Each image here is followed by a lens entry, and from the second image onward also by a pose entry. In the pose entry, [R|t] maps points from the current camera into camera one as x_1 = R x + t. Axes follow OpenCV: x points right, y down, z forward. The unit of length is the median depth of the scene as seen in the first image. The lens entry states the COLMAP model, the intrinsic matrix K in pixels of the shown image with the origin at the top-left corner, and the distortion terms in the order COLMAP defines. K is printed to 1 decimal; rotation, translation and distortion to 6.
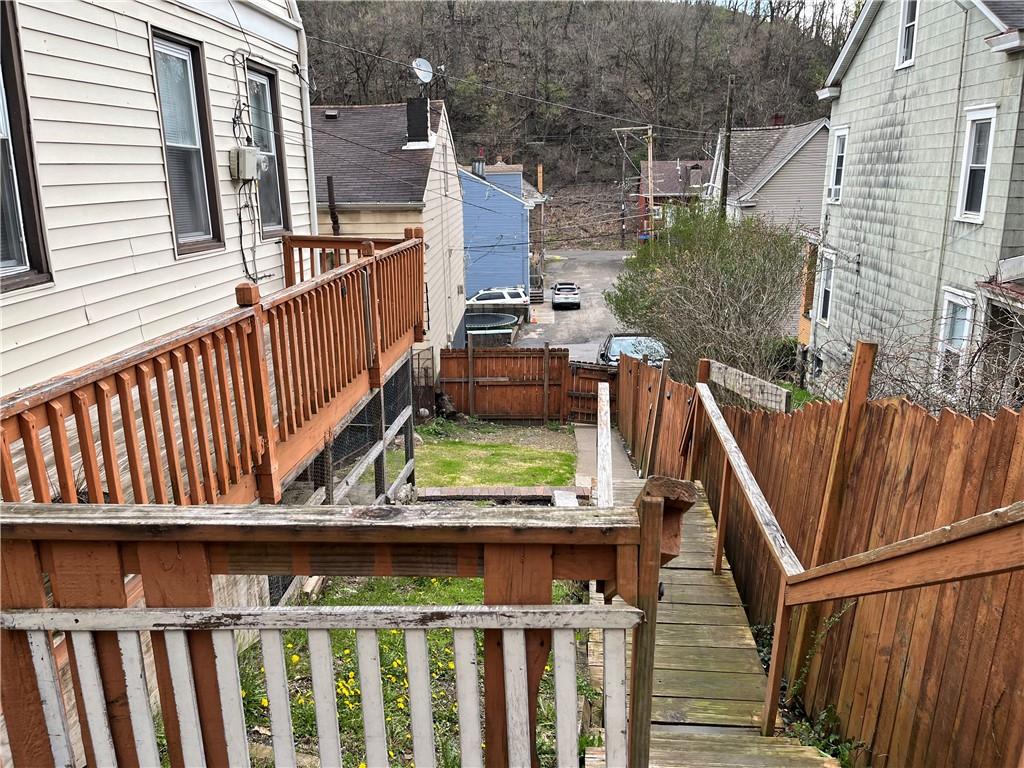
lens RADIAL K [[773.0, 0, 516.1], [0, 773.0, 380.9], [0, 0, 1]] dist [0.075855, -0.102517]
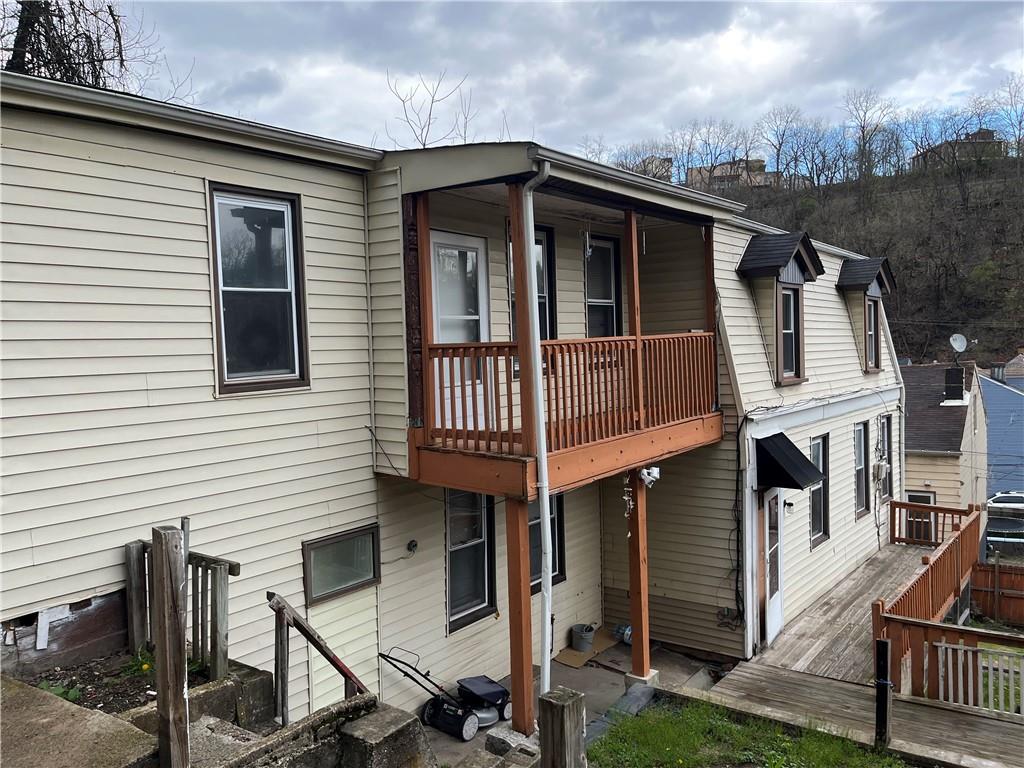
lens RADIAL K [[773.0, 0, 517.8], [0, 773.0, 388.5], [0, 0, 1]] dist [0.075855, -0.102517]
pose [[0.831981, 0.009762, -0.554718, -0.009681], [-0.122439, 0.978424, -0.166419, -0.031822], [0.541125, 0.206376, 0.815226, -1.021777]]
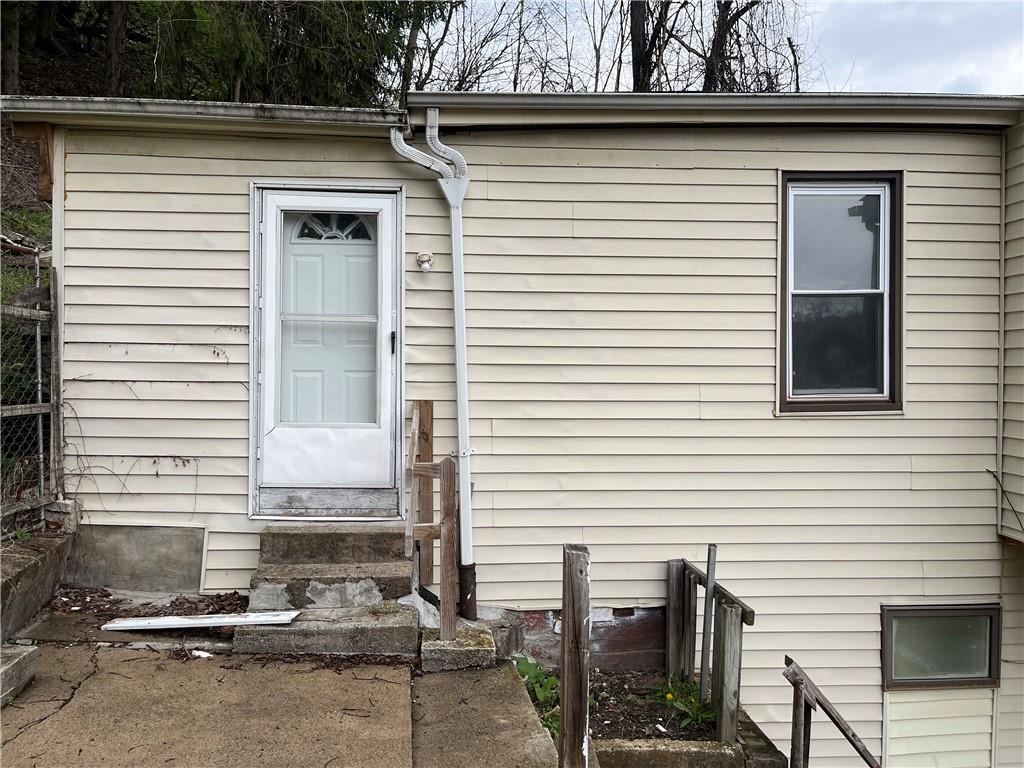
lens RADIAL K [[773.0, 0, 515.8], [0, 773.0, 387.5], [0, 0, 1]] dist [0.075855, -0.102517]
pose [[0.136460, 0.008951, -0.990605, -0.045191], [-0.268394, 0.962894, -0.028272, -0.058142], [0.953595, 0.269730, 0.133799, -0.867324]]
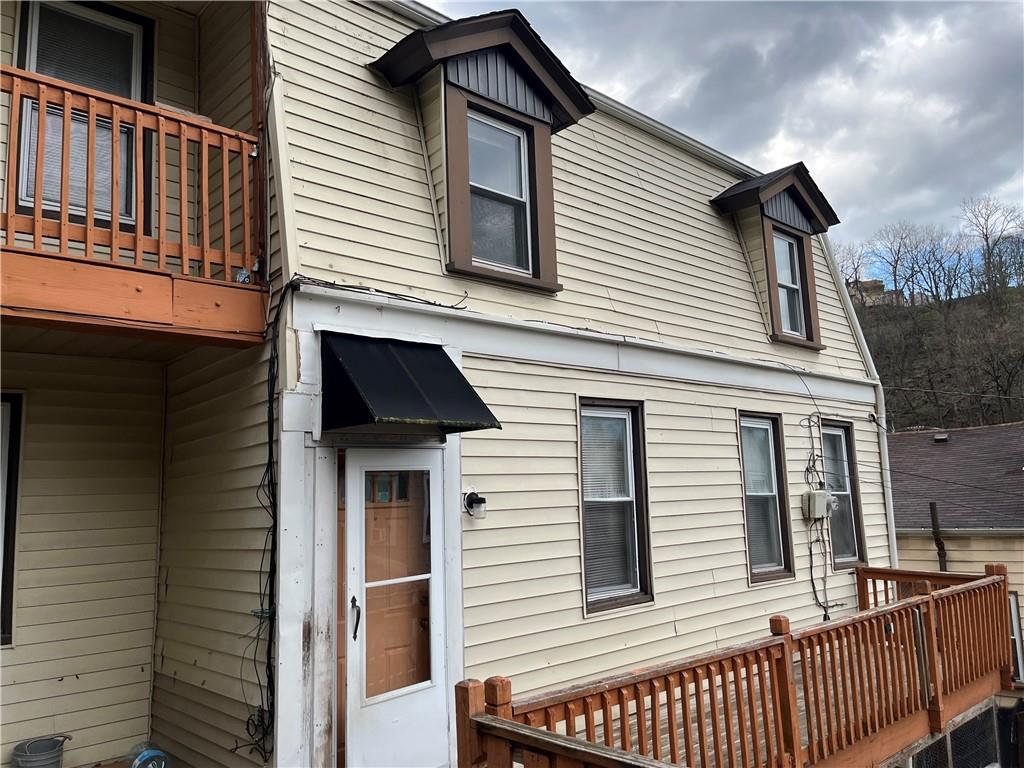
lens RADIAL K [[773.0, 0, 505.7], [0, 773.0, 386.5], [0, 0, 1]] dist [0.075855, -0.102517]
pose [[0.723250, -0.116156, -0.680748, 0.112756], [-0.151289, 0.935157, -0.320300, -0.000765], [0.673811, 0.334647, 0.658779, -0.117037]]
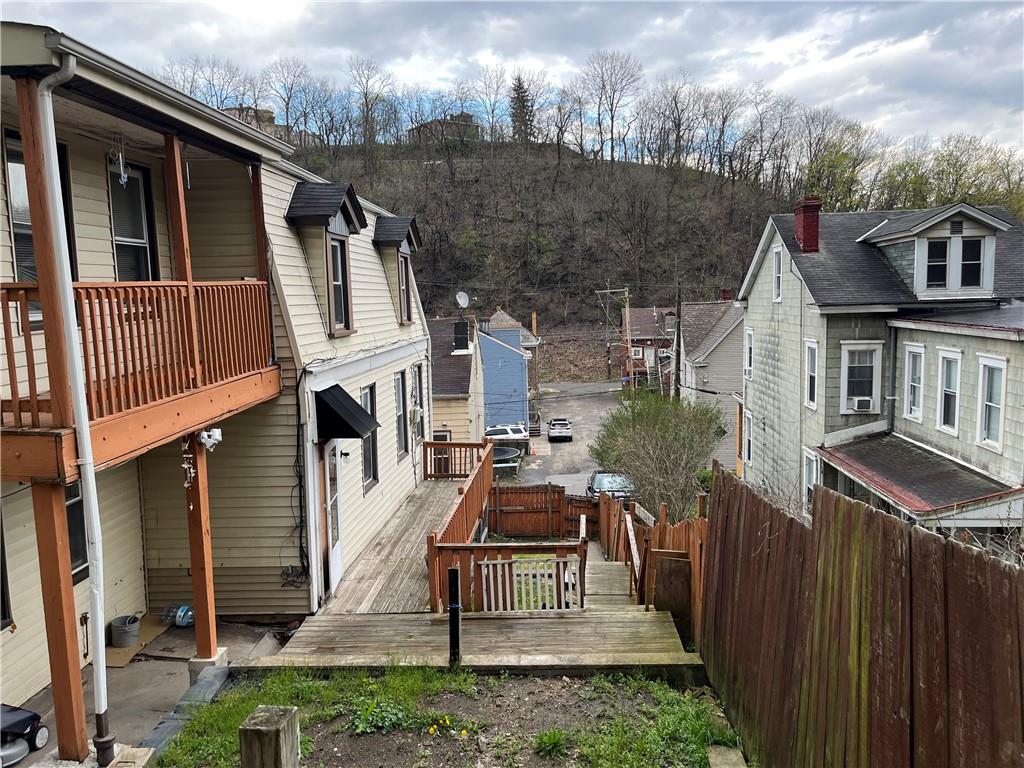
lens RADIAL K [[773.0, 0, 512.7], [0, 773.0, 385.9], [0, 0, 1]] dist [0.075855, -0.102517]
pose [[0.999909, -0.012340, 0.005412, -0.075097], [0.013004, 0.988968, -0.147561, -0.031249], [-0.003531, 0.147618, 0.989038, -0.996427]]
